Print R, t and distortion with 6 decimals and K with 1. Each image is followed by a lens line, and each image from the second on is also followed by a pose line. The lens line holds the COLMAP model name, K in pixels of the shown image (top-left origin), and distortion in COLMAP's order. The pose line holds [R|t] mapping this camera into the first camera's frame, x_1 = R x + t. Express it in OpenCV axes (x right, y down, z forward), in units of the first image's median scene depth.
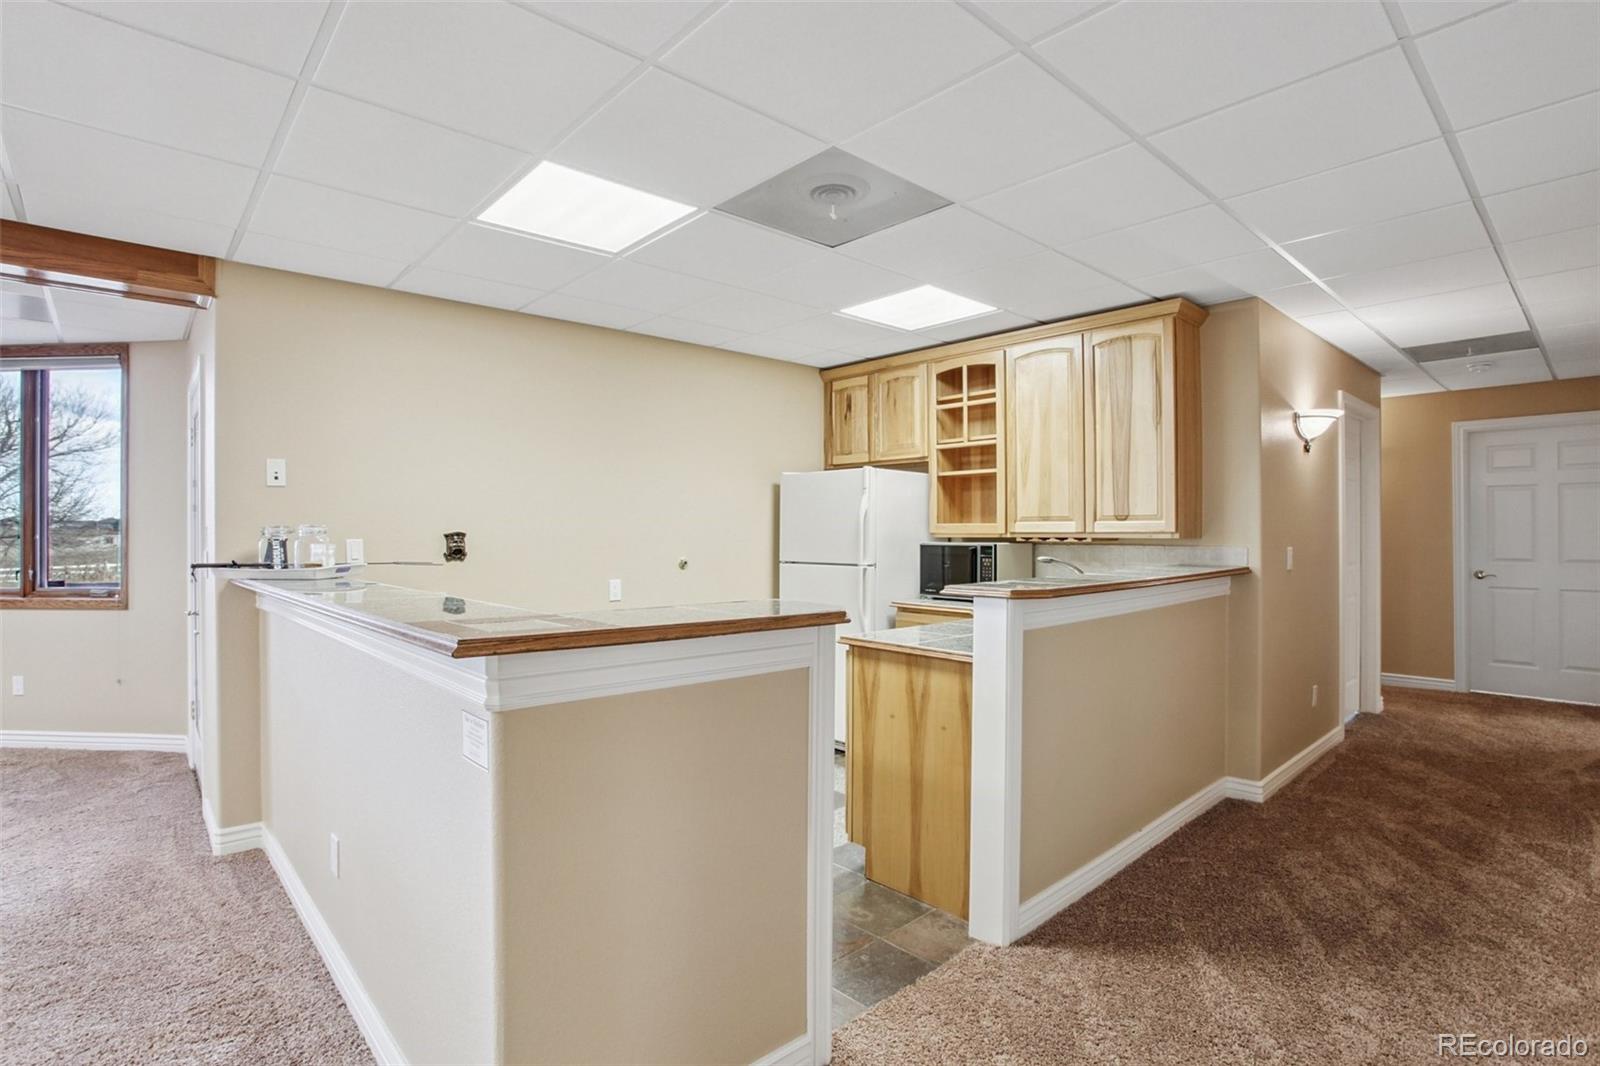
lens RADIAL K [[785.7, 0, 784.7], [0, 785.7, 531.0], [0, 0, 1]] dist [-0.075985, 0.027008]
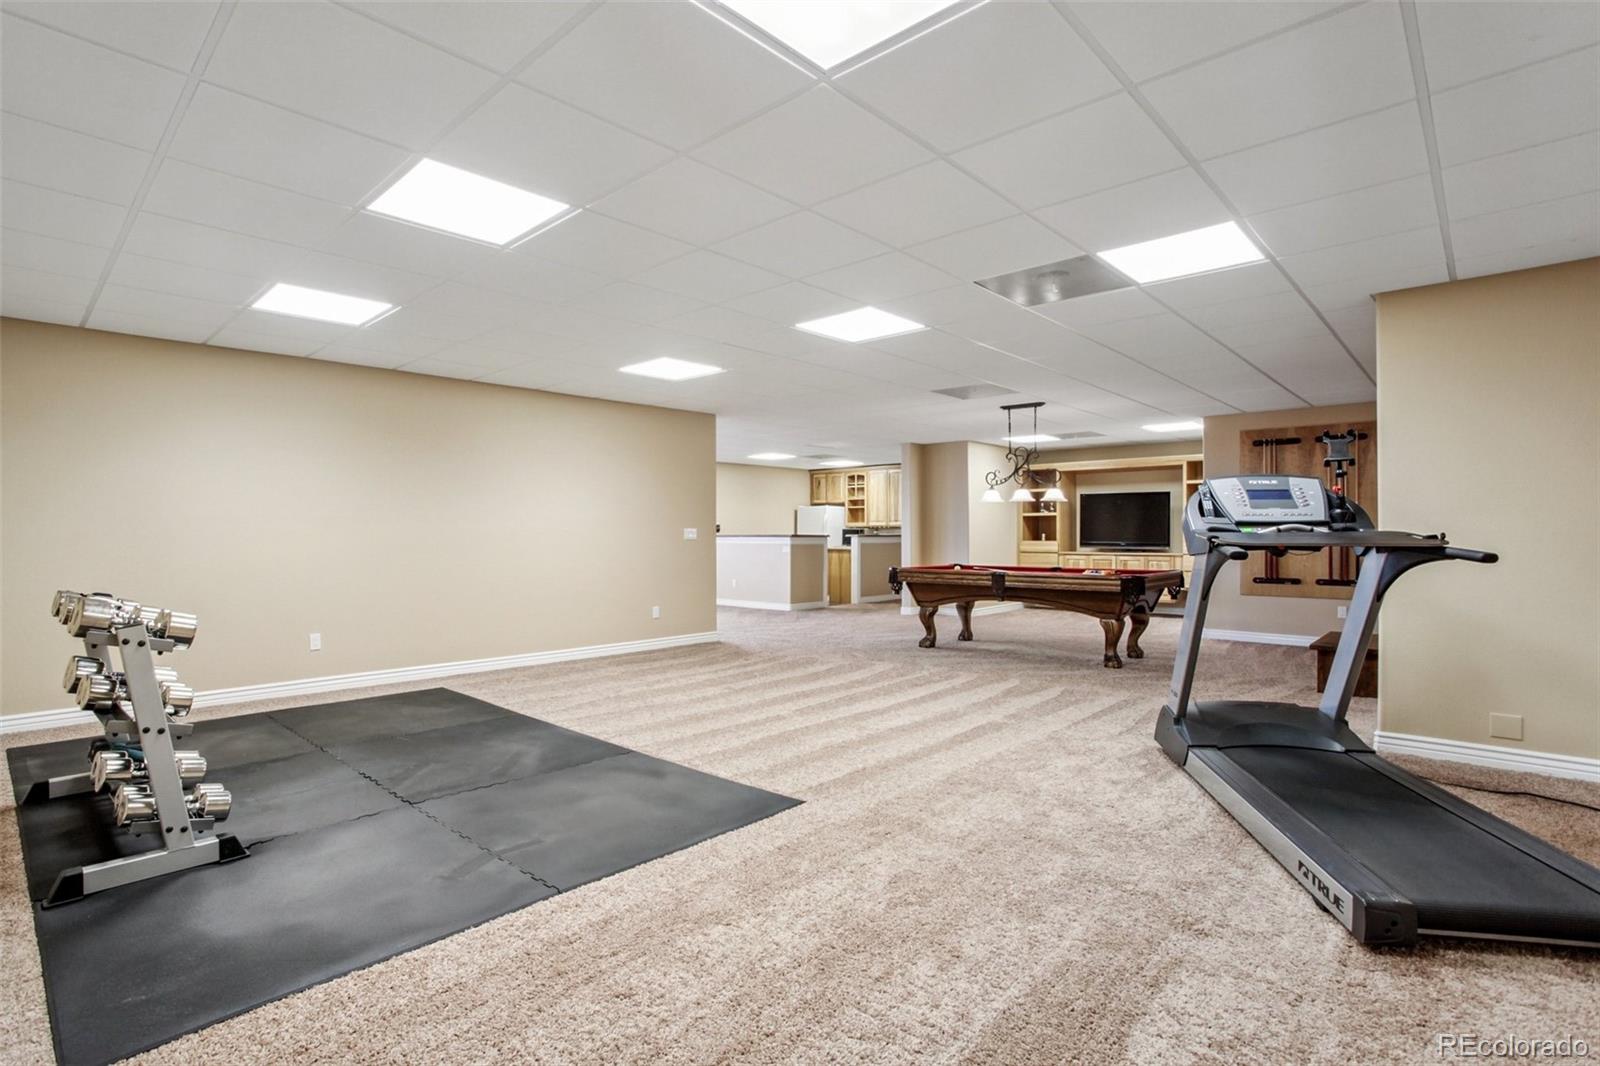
lens RADIAL K [[785.7, 0, 784.7], [0, 785.7, 531.0], [0, 0, 1]] dist [-0.075985, 0.027008]
pose [[0.996214, -0.000077, 0.086936, -0.361303], [0.000546, 0.999985, -0.005378, 0.043260], [-0.086934, 0.005405, 0.996199, -2.306766]]
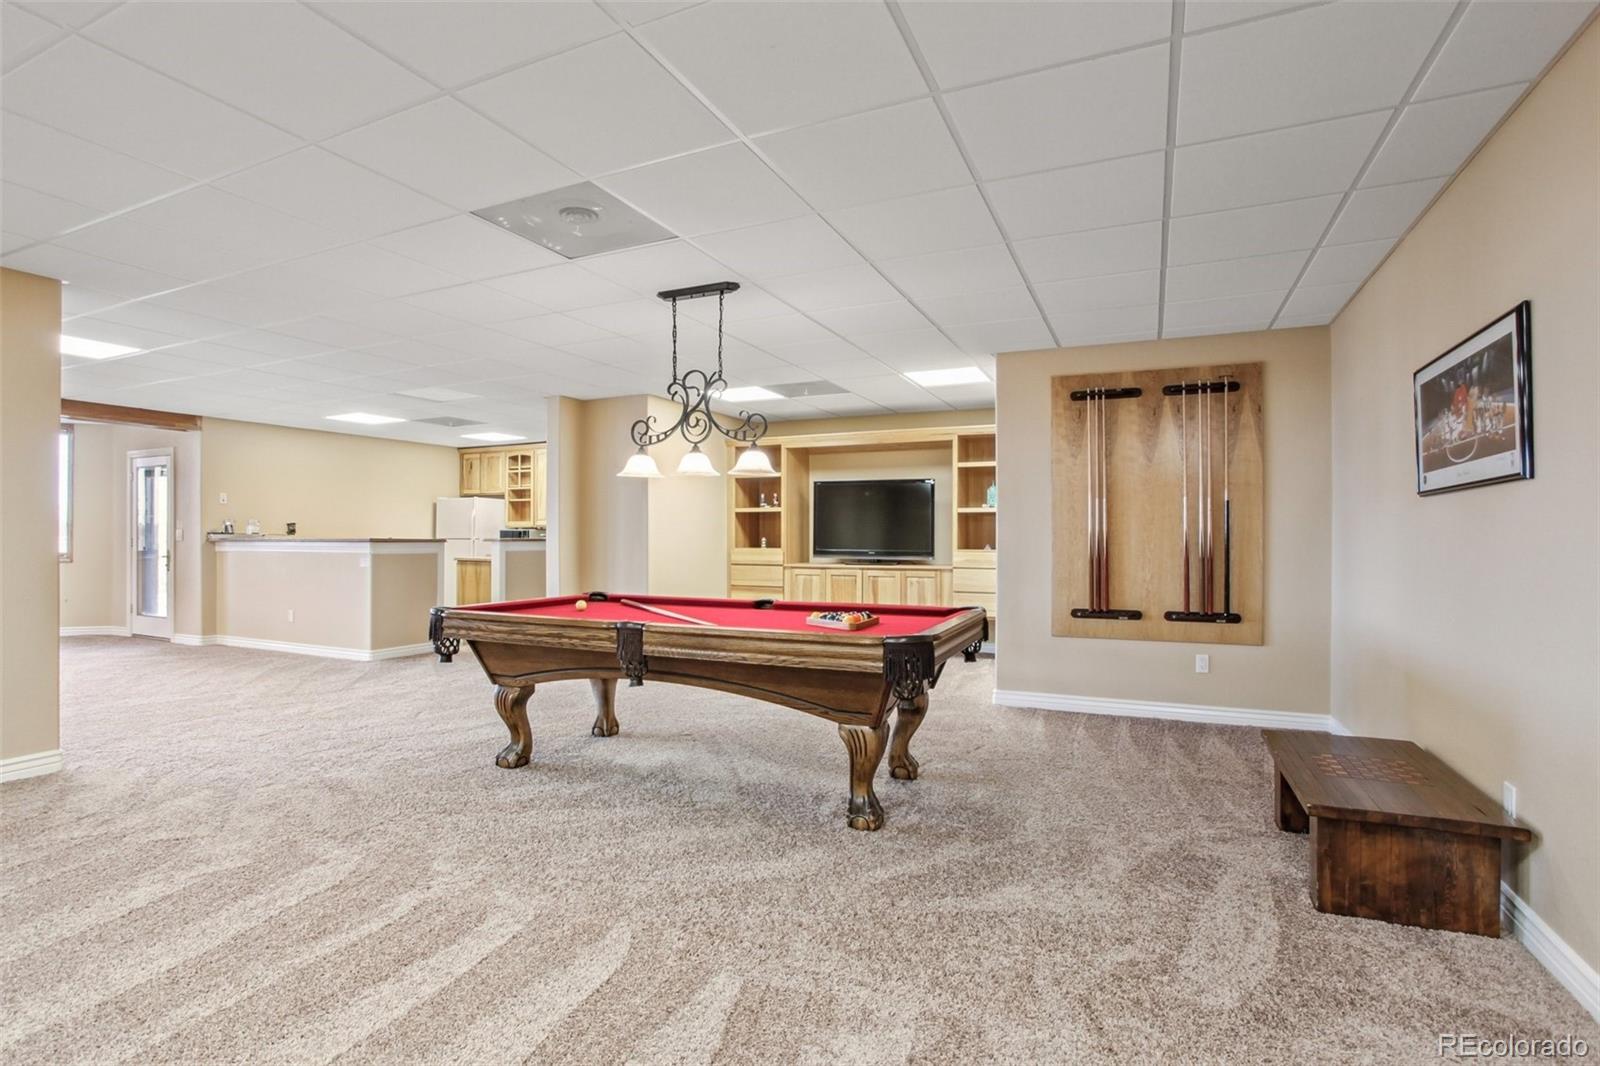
lens RADIAL K [[785.7, 0, 784.7], [0, 785.7, 531.0], [0, 0, 1]] dist [-0.075985, 0.027008]
pose [[0.920857, 0.003602, 0.389884, 0.054007], [-0.000467, 0.999967, -0.008136, 0.037915], [-0.389901, 0.007310, 0.920828, -1.499447]]
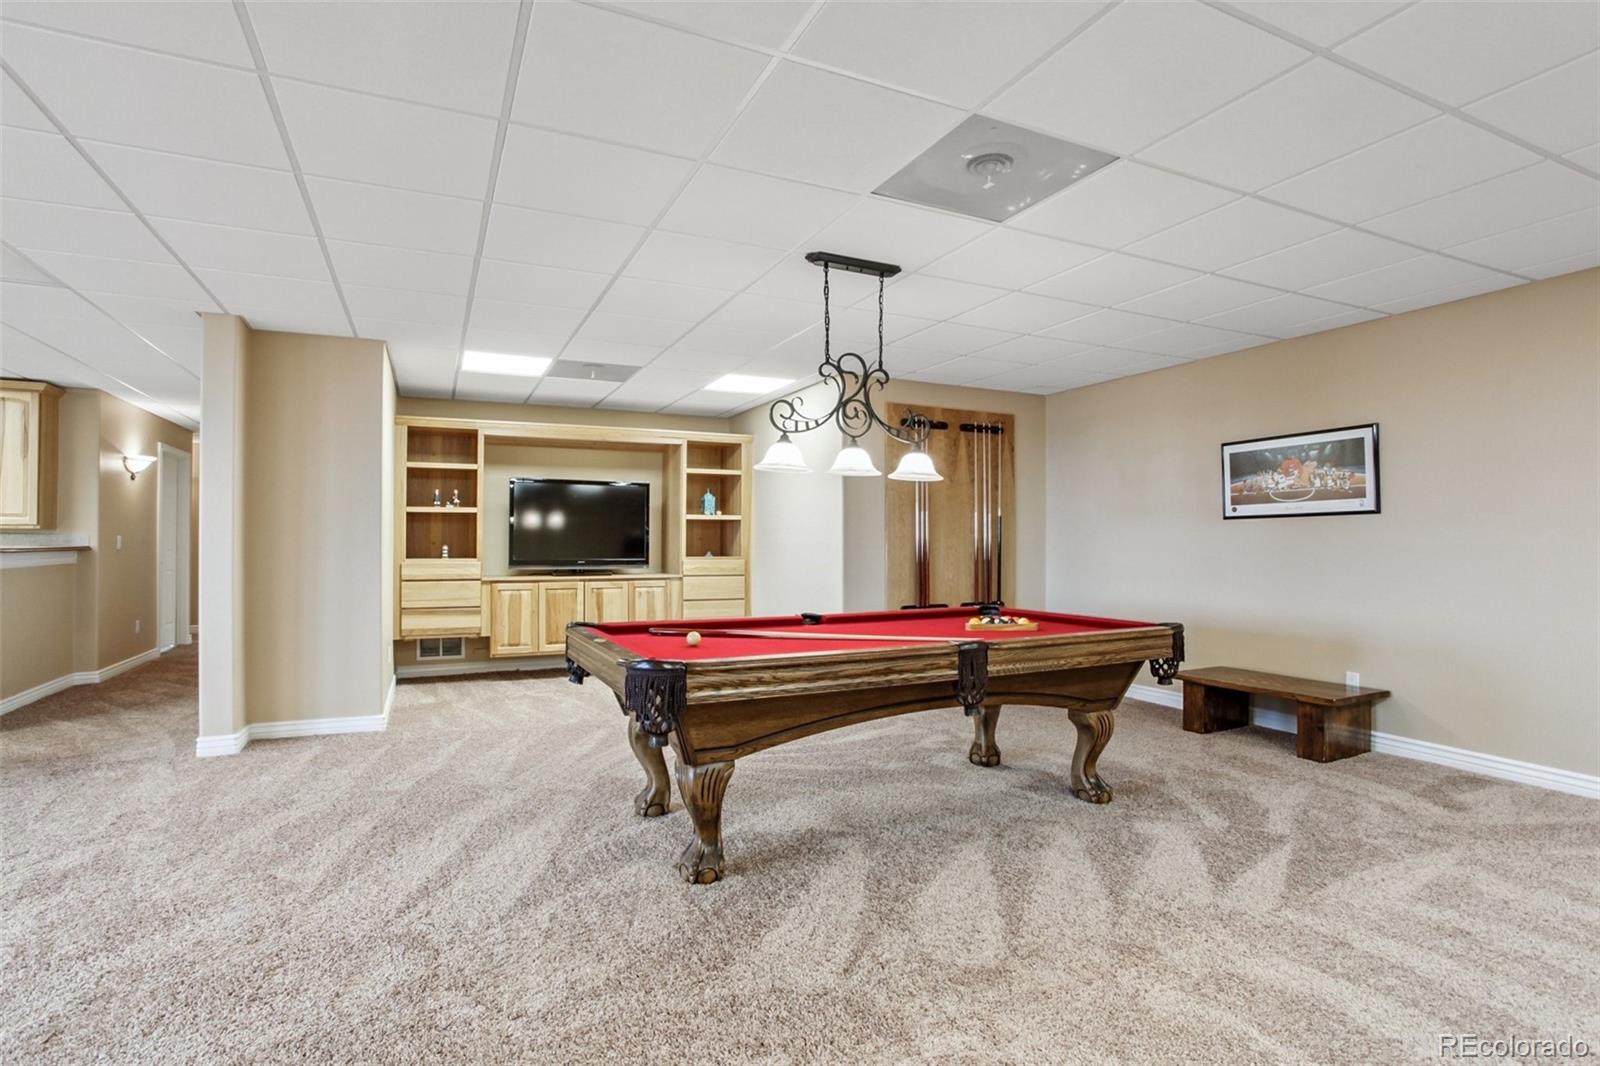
lens RADIAL K [[785.7, 0, 784.7], [0, 785.7, 531.0], [0, 0, 1]] dist [-0.075985, 0.027008]
pose [[0.292768, 0.014838, 0.956068, -0.449219], [0.002061, 0.999867, -0.016148, 0.036531], [-0.956181, 0.006698, 0.292699, -0.809218]]
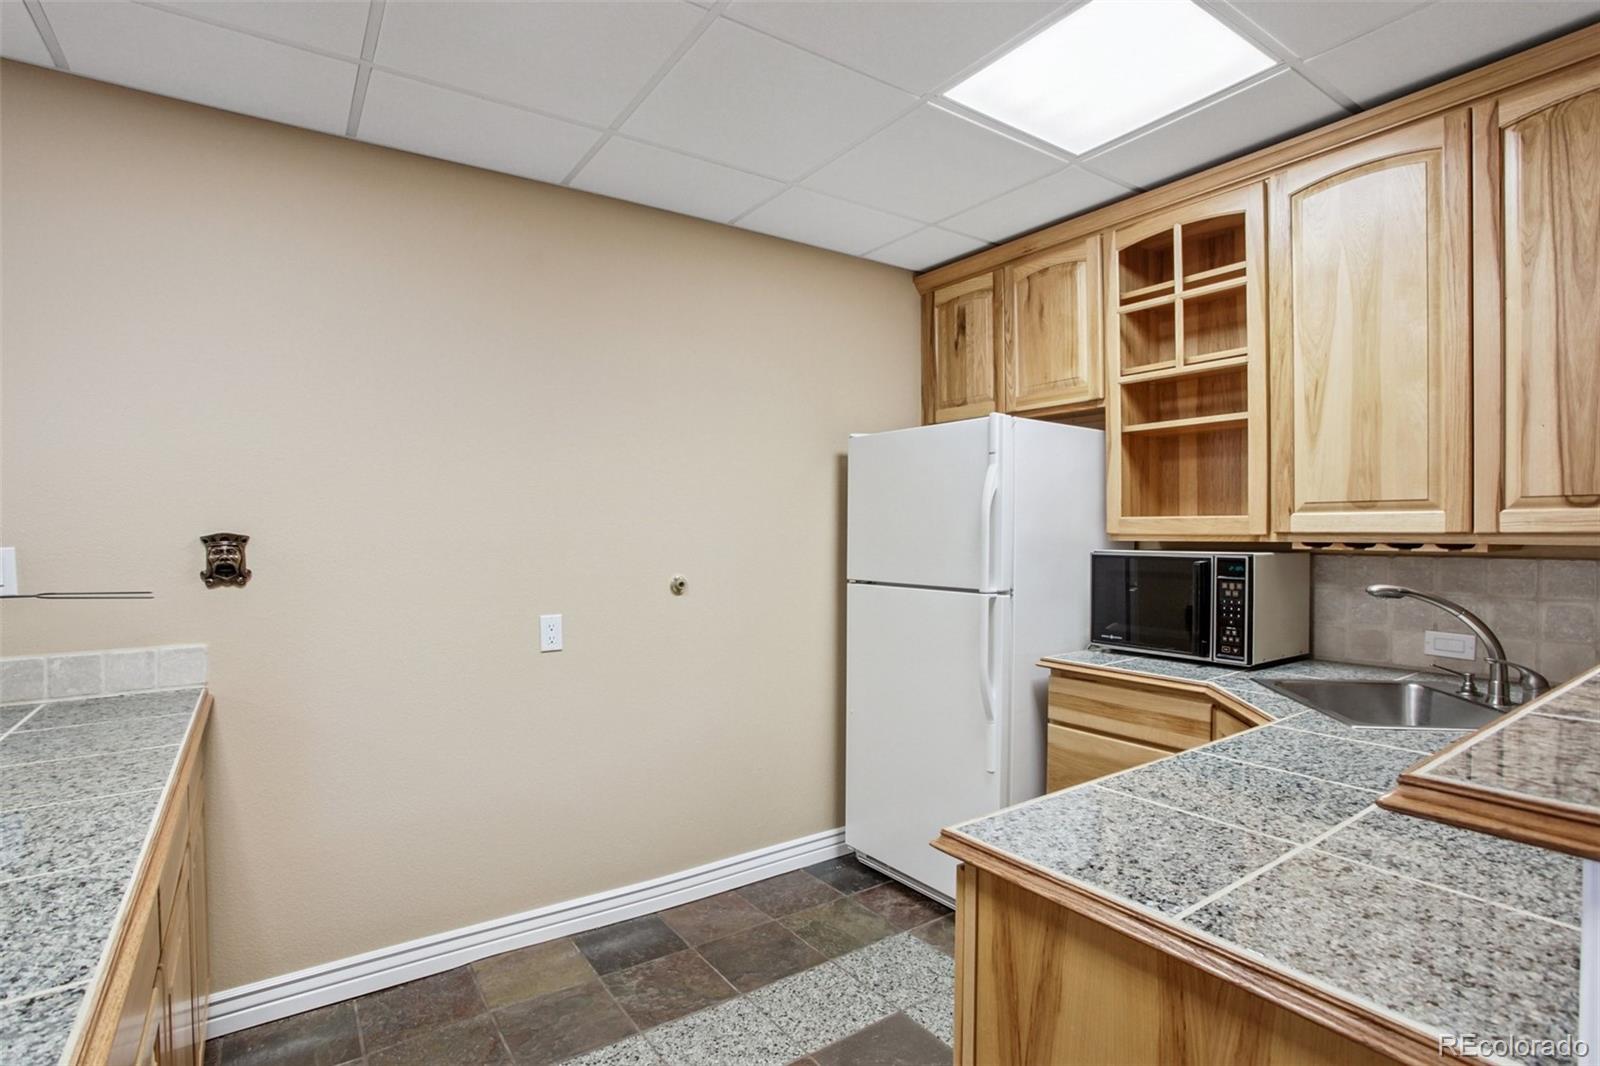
lens RADIAL K [[806.8, 0, 764.8], [0, 806.8, 536.8], [0, 0, 1]] dist [-0.066579, 0.029951]
pose [[0.987884, -0.000267, -0.155196, 0.031656], [0.001665, 0.999959, 0.008879, -0.000598], [0.155188, -0.009030, 0.987844, 0.417040]]
